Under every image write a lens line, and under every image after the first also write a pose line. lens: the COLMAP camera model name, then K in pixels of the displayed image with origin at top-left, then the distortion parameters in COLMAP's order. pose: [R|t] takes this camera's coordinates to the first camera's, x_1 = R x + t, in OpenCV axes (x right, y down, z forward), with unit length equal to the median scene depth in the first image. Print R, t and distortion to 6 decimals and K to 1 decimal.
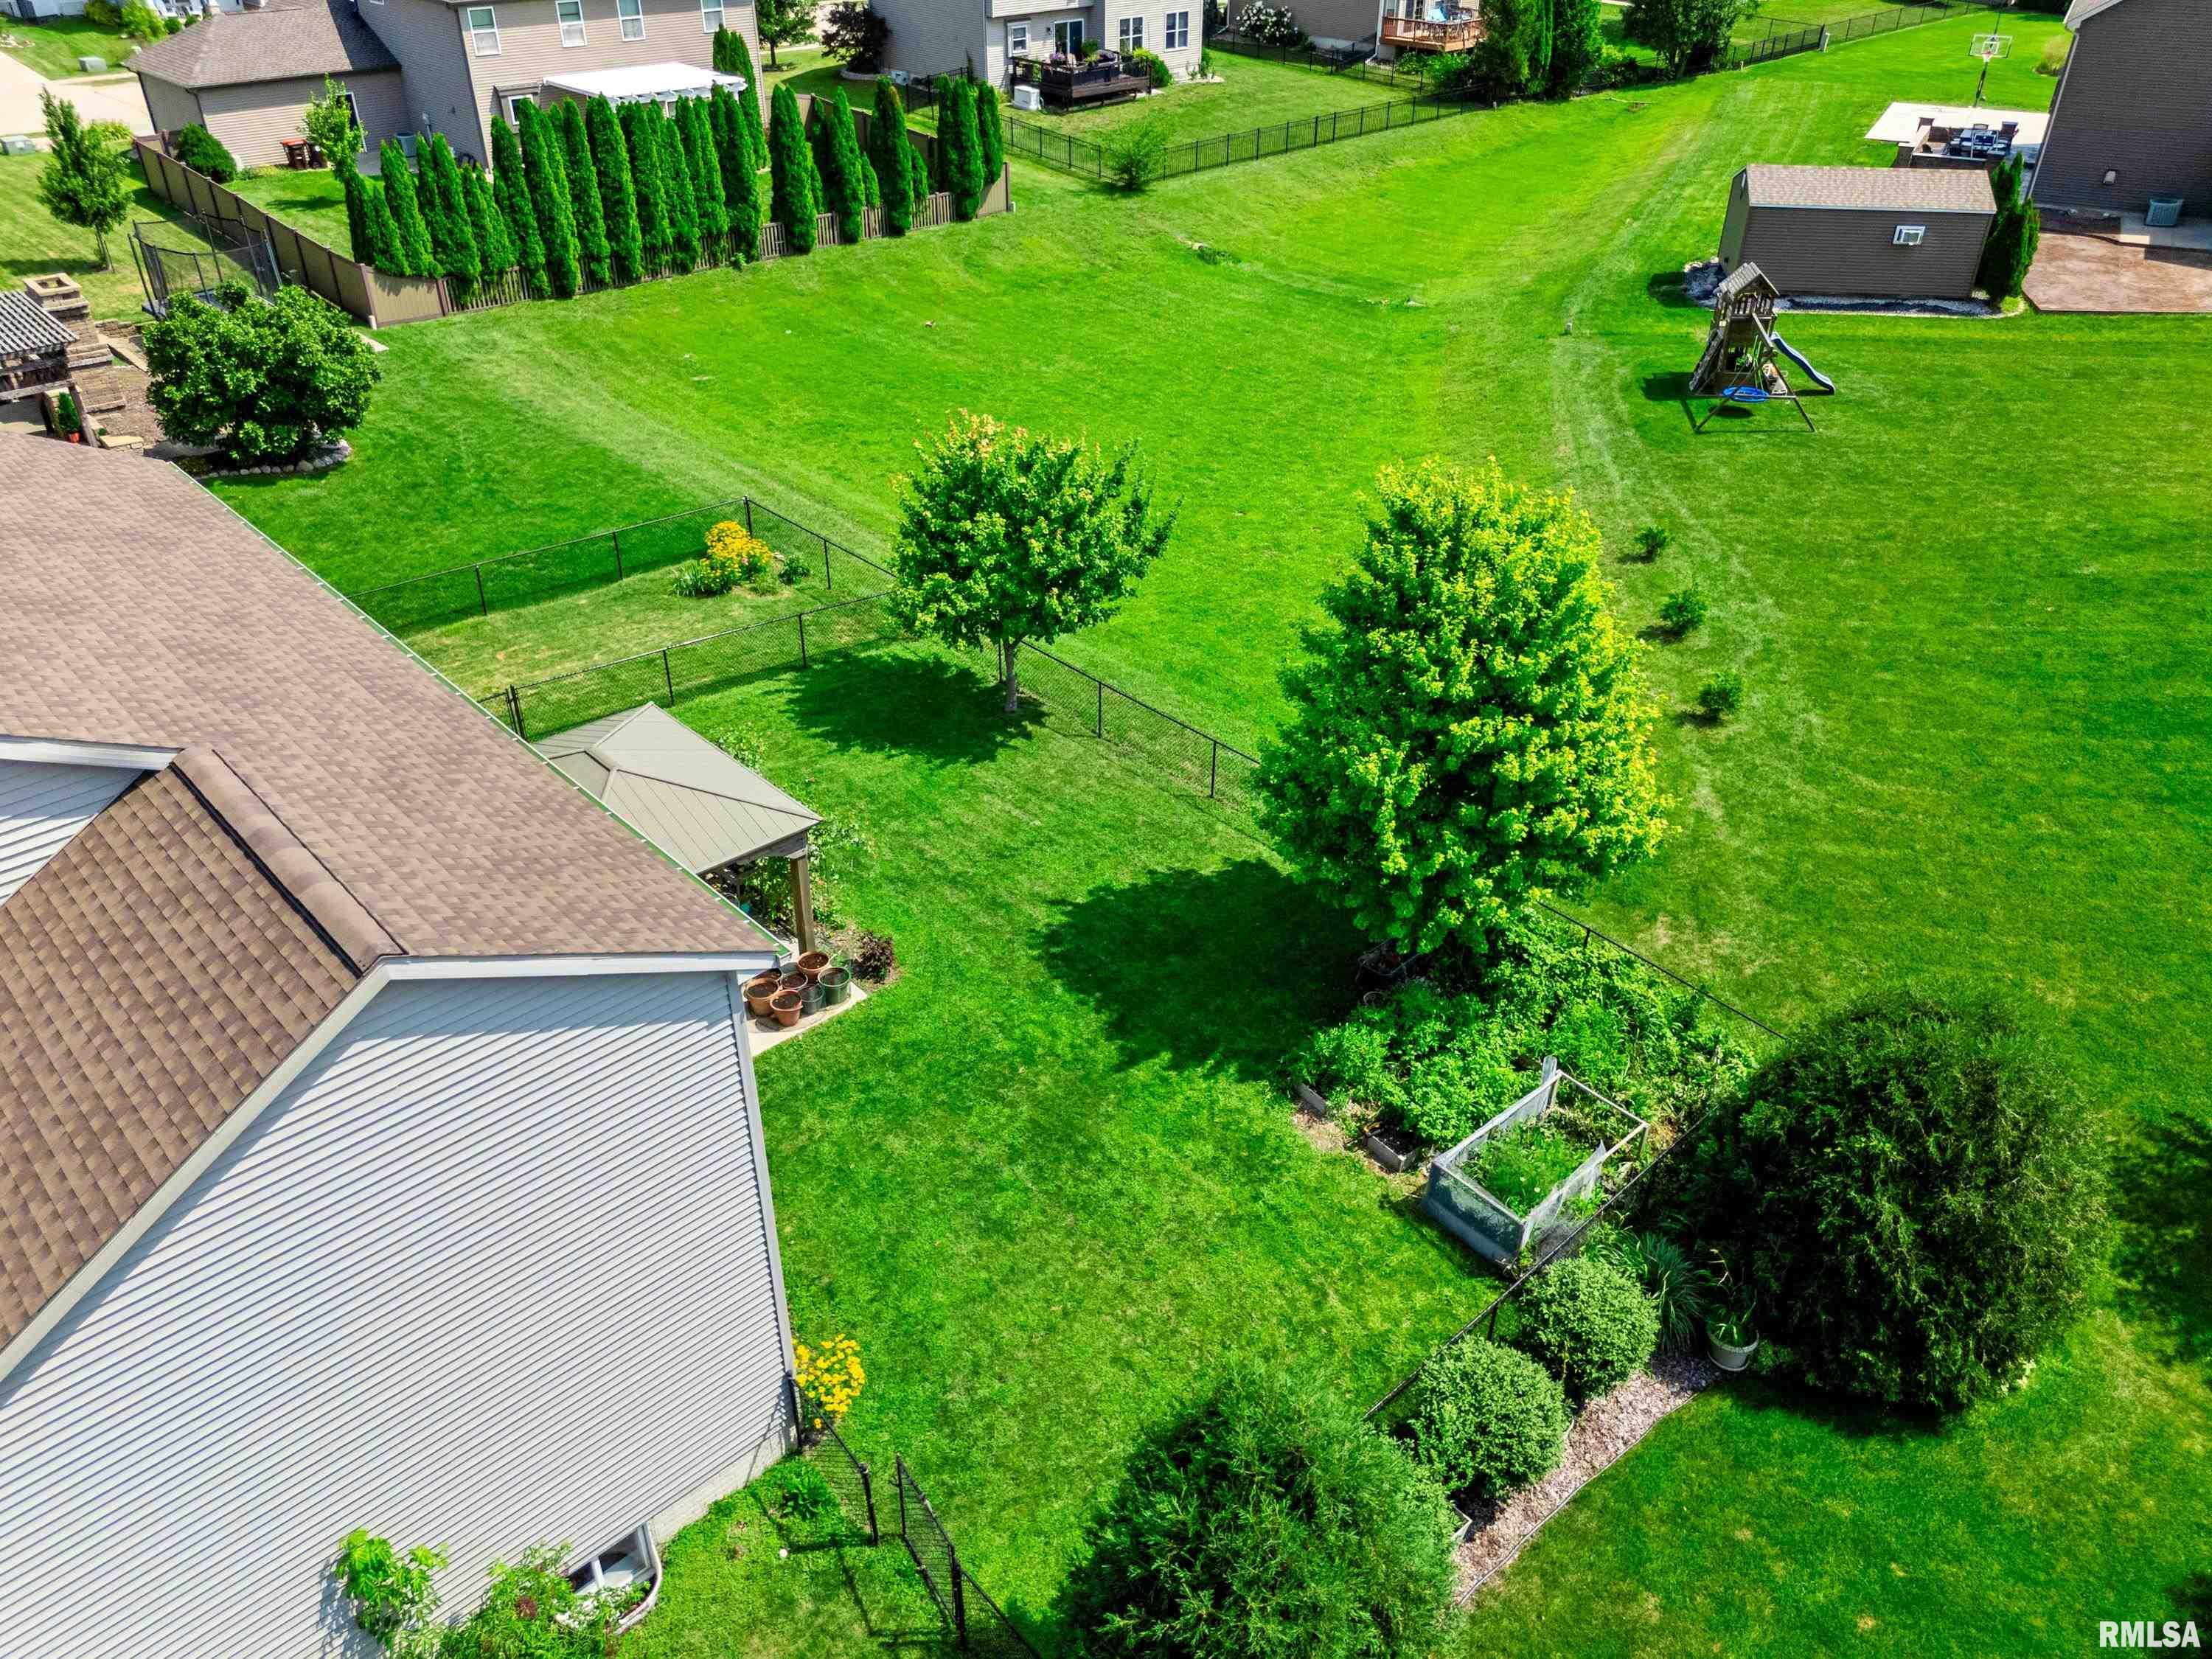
lens RADIAL K [[1641.1, 0, 1103.9], [0, 1641.1, 820.3], [0, 0, 1]] dist [0.056460, -0.045757]
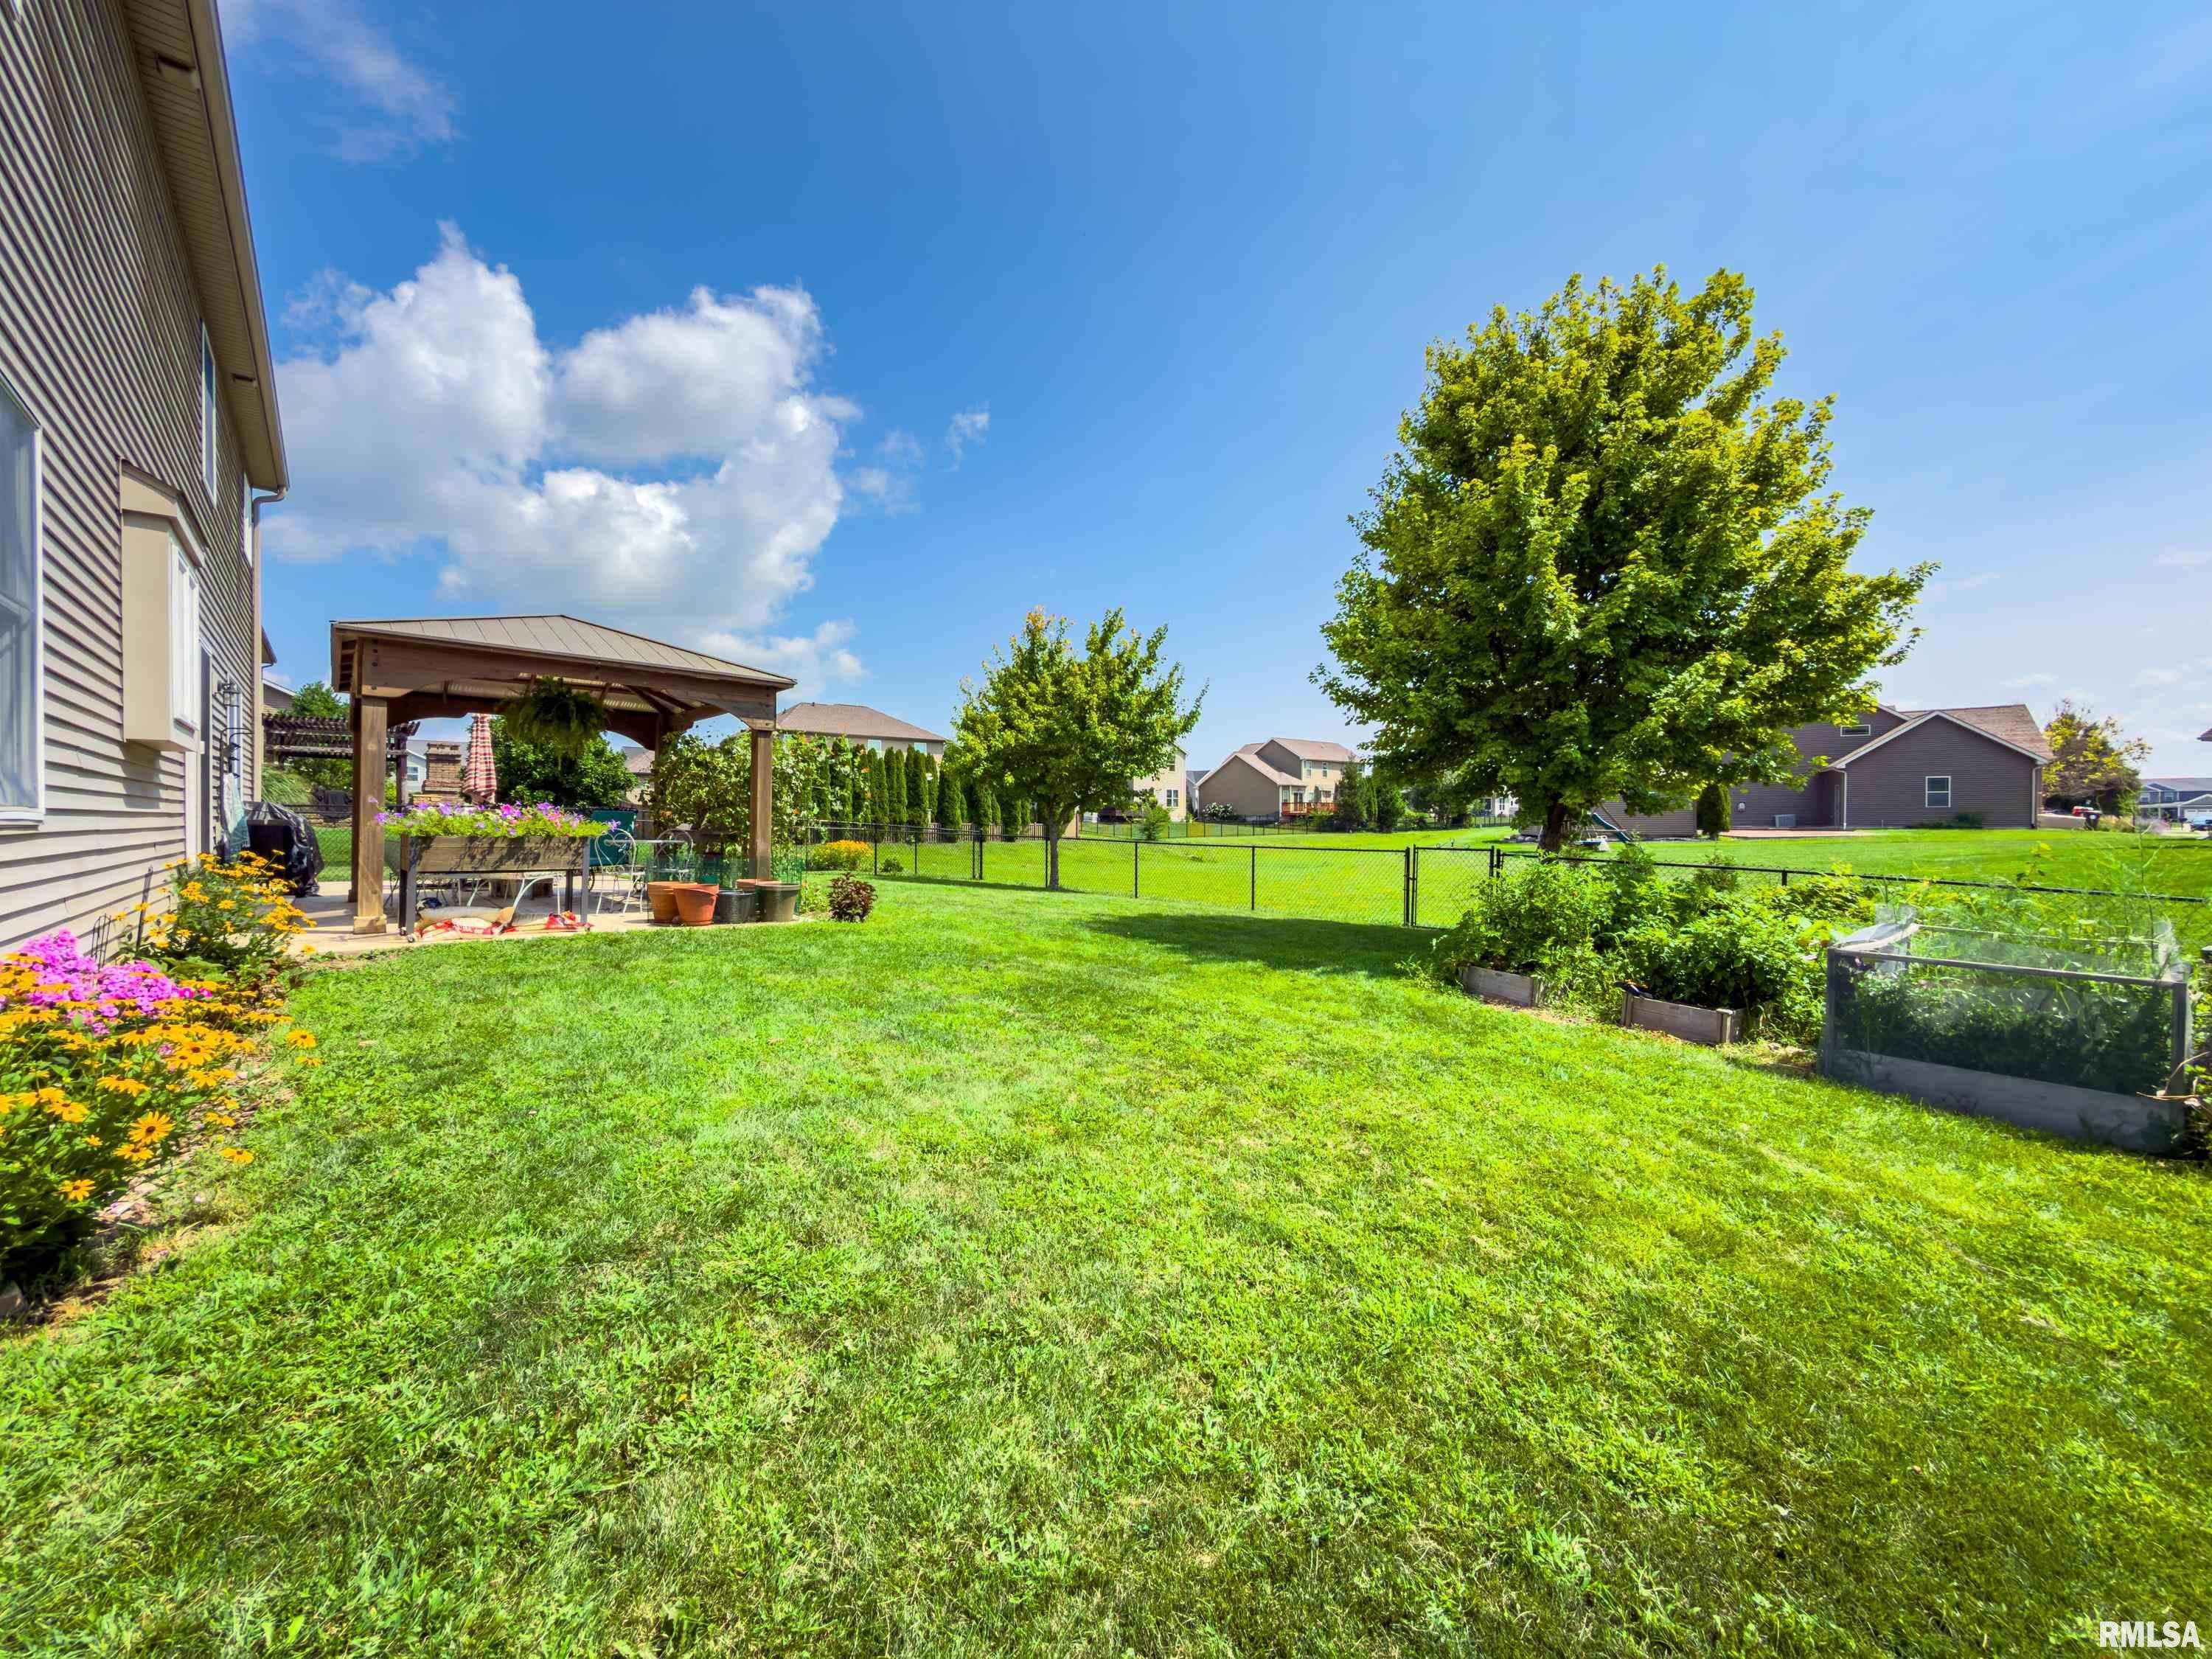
lens RADIAL K [[878.2, 0, 1106.0], [0, 878.2, 829.5], [0, 0, 1]] dist [0.000507, -0.000115]
pose [[0.999581, 0.001379, -0.028912, -0.003060], [-0.016590, 0.845808, -0.533229, 0.113429], [0.023719, 0.533485, 0.845477, 0.267552]]
